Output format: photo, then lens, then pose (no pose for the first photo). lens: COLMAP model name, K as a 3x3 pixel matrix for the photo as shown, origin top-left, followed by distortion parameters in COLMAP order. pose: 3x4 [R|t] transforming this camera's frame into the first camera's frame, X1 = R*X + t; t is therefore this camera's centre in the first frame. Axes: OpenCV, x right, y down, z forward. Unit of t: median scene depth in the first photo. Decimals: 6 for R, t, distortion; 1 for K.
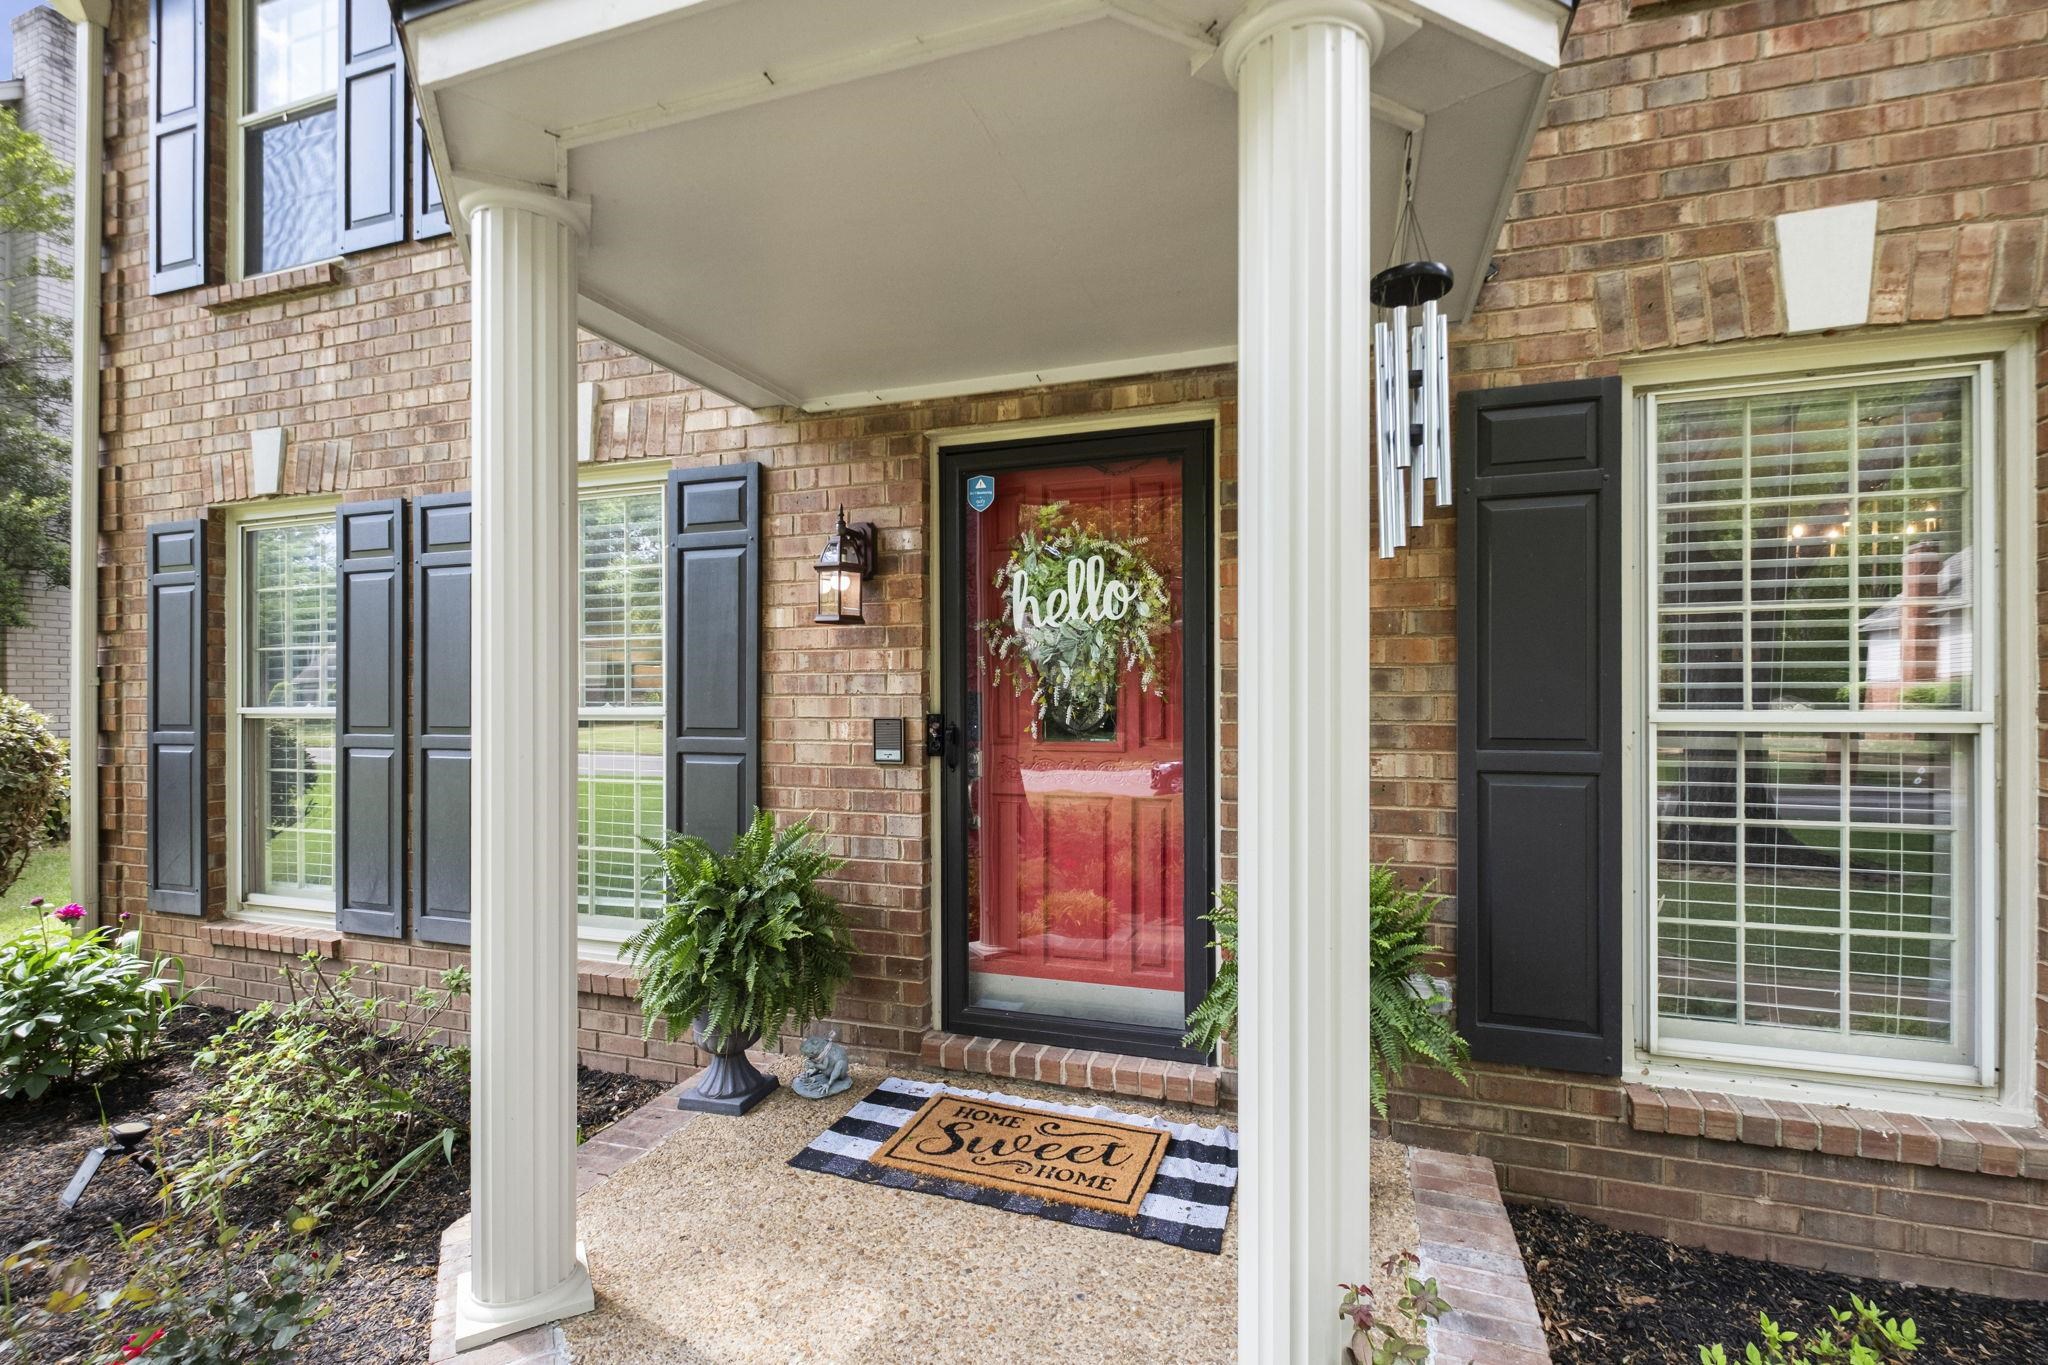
lens RADIAL K [[921.6, 0, 1029.3], [0, 921.6, 701.5], [0, 0, 1]] dist [0.005267, -0.002657]
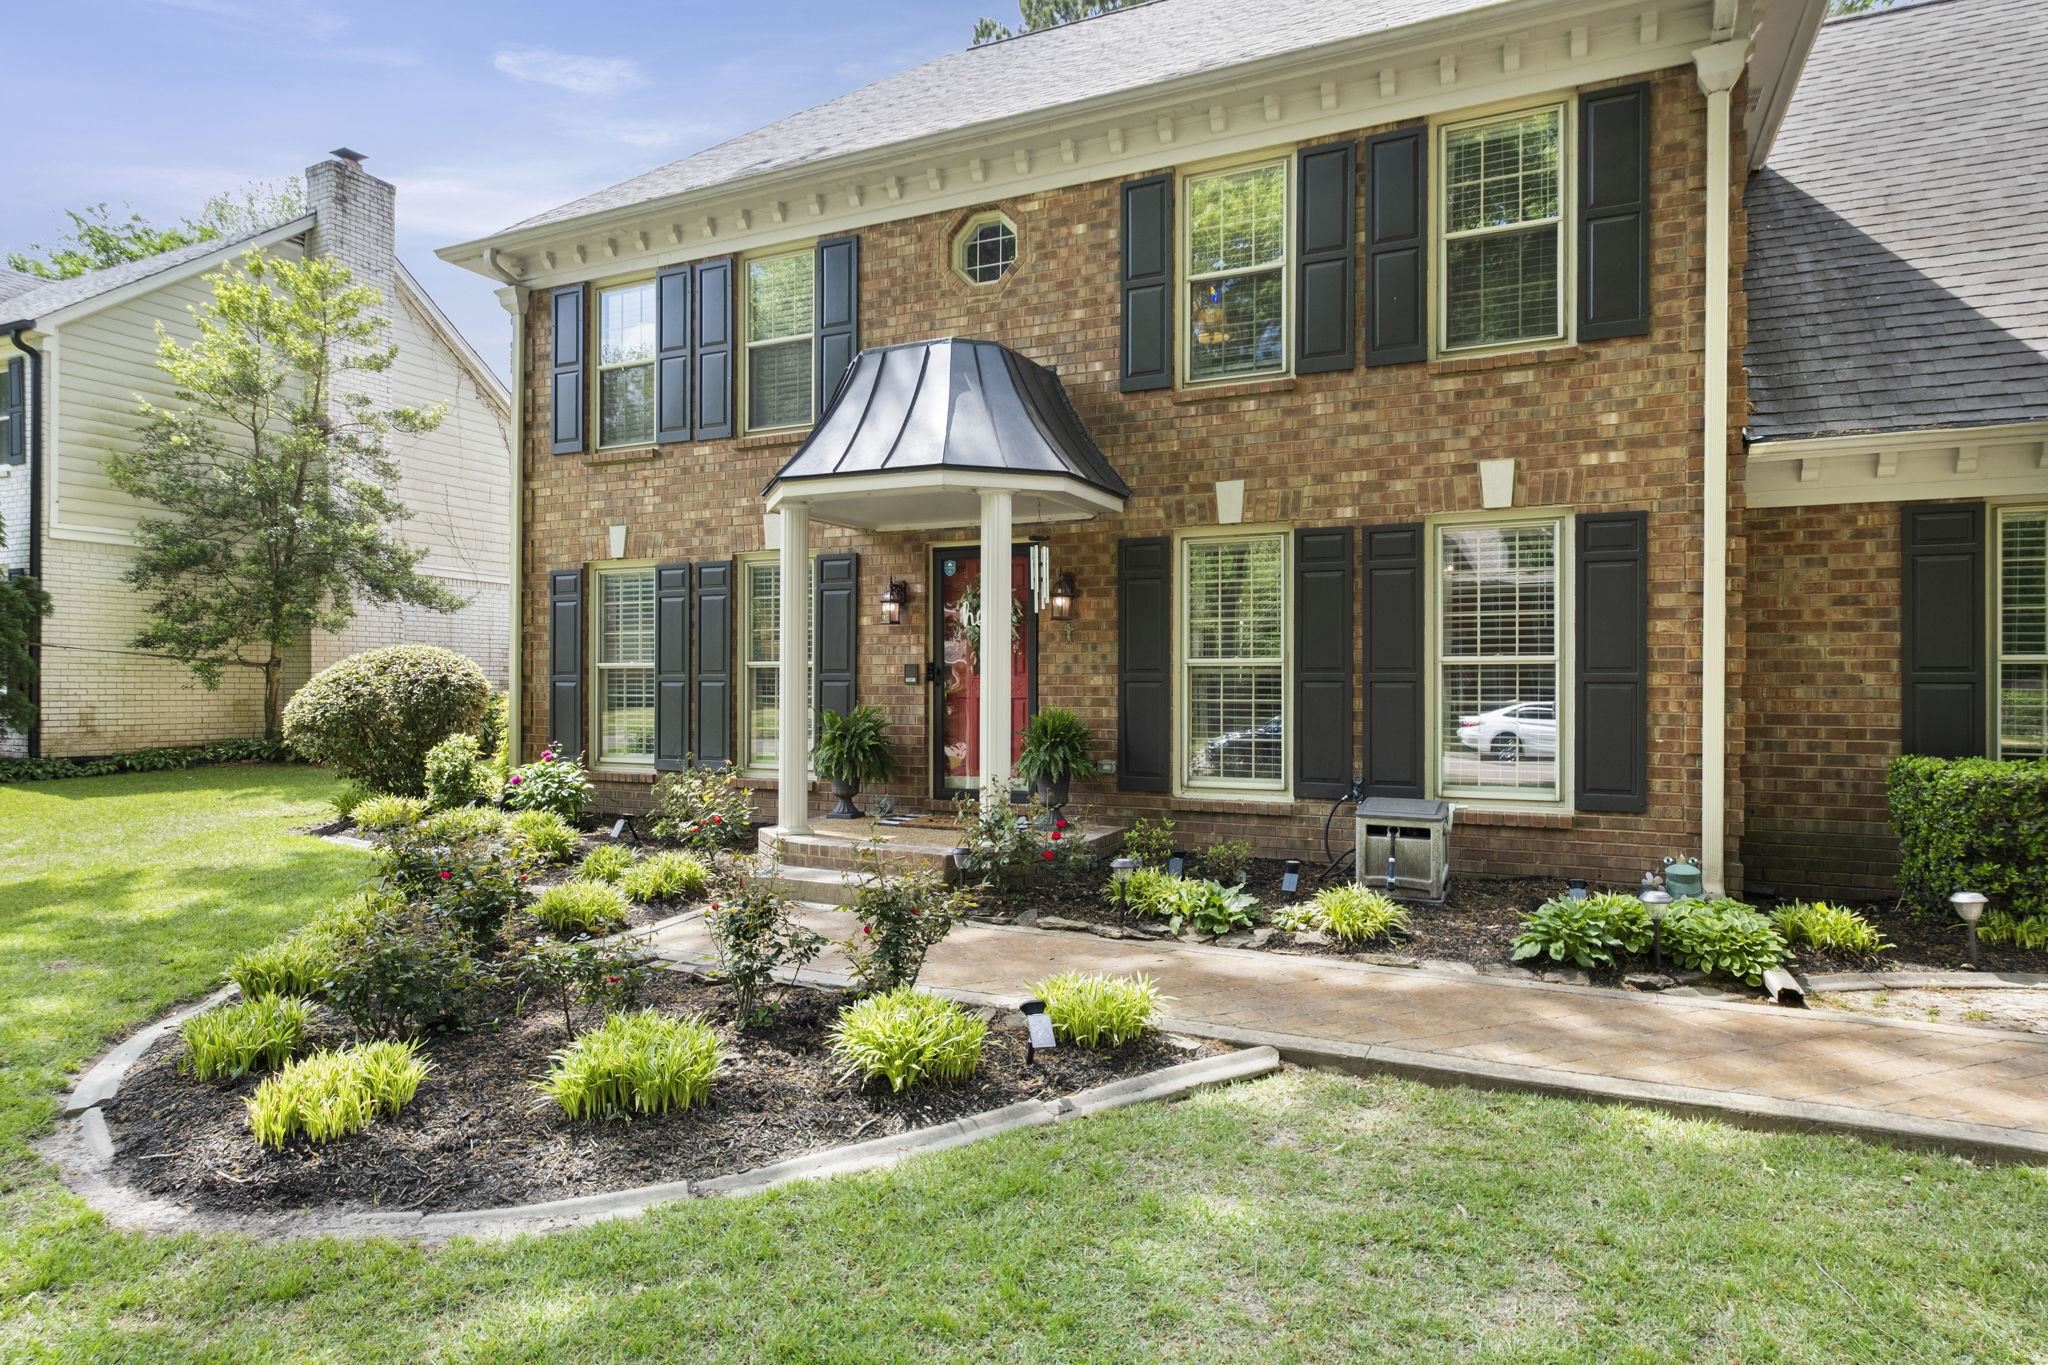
lens RADIAL K [[1141.0, 0, 1015.5], [0, 1141.0, 679.1], [0, 0, 1]] dist [0.010700, 0.001307]
pose [[0.993611, 0.002517, -0.112827, 0.432033], [-0.002792, 0.999993, -0.002284, 0.060645], [0.112820, 0.002585, 0.993612, -1.824476]]
